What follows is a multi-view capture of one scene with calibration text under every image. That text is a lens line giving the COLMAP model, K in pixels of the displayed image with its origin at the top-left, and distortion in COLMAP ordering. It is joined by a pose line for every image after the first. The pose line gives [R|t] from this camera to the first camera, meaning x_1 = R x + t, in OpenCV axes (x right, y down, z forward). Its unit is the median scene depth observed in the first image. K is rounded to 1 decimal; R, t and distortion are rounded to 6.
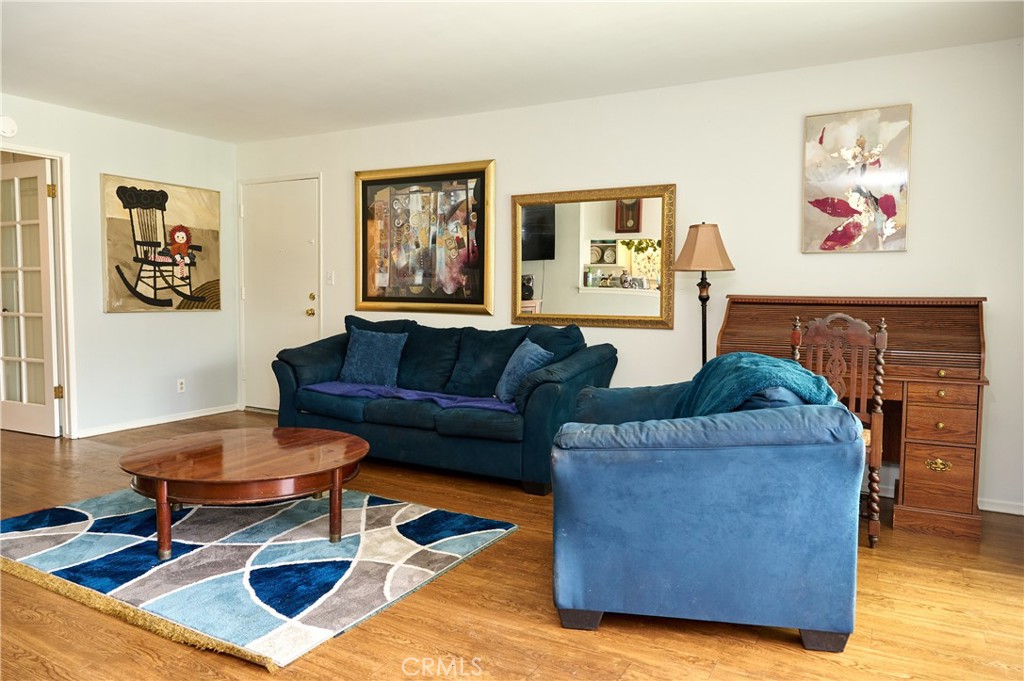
lens RADIAL K [[693.2, 0, 511.1], [0, 693.2, 343.8], [0, 0, 1]] dist [0.000102, -0.003114]
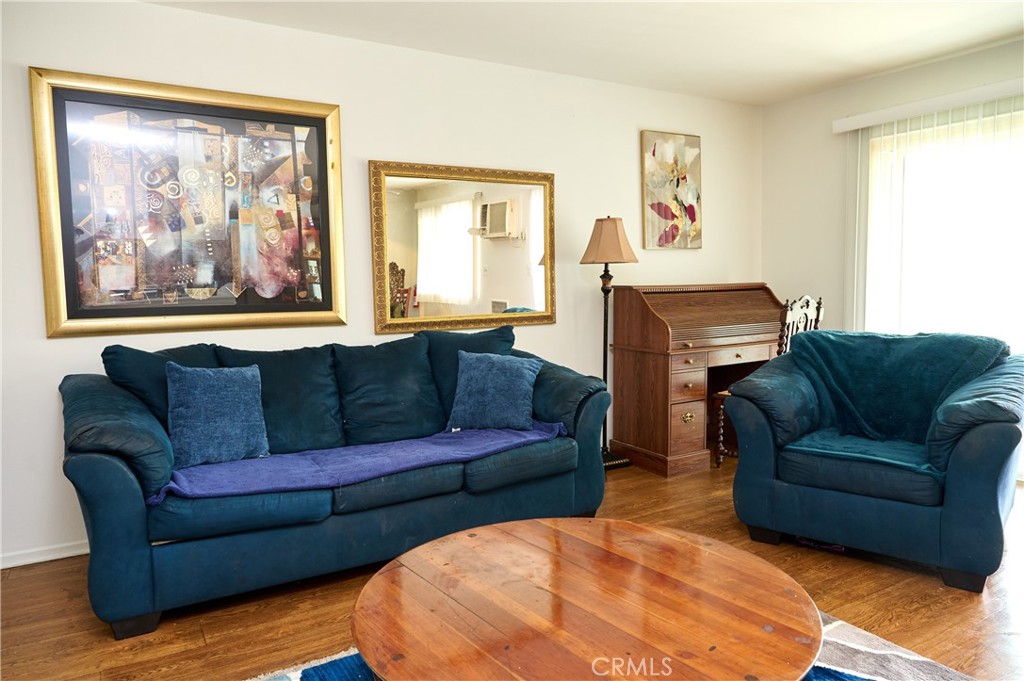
lens RADIAL K [[670.1, 0, 511.5], [0, 670.1, 339.2], [0, 0, 1]] dist [0.005057, 0.002394]
pose [[0.511678, -0.086113, 0.854851, -0.529648], [0.094468, 0.994571, 0.043643, -0.040365], [-0.853968, 0.058425, 0.517035, 0.496963]]
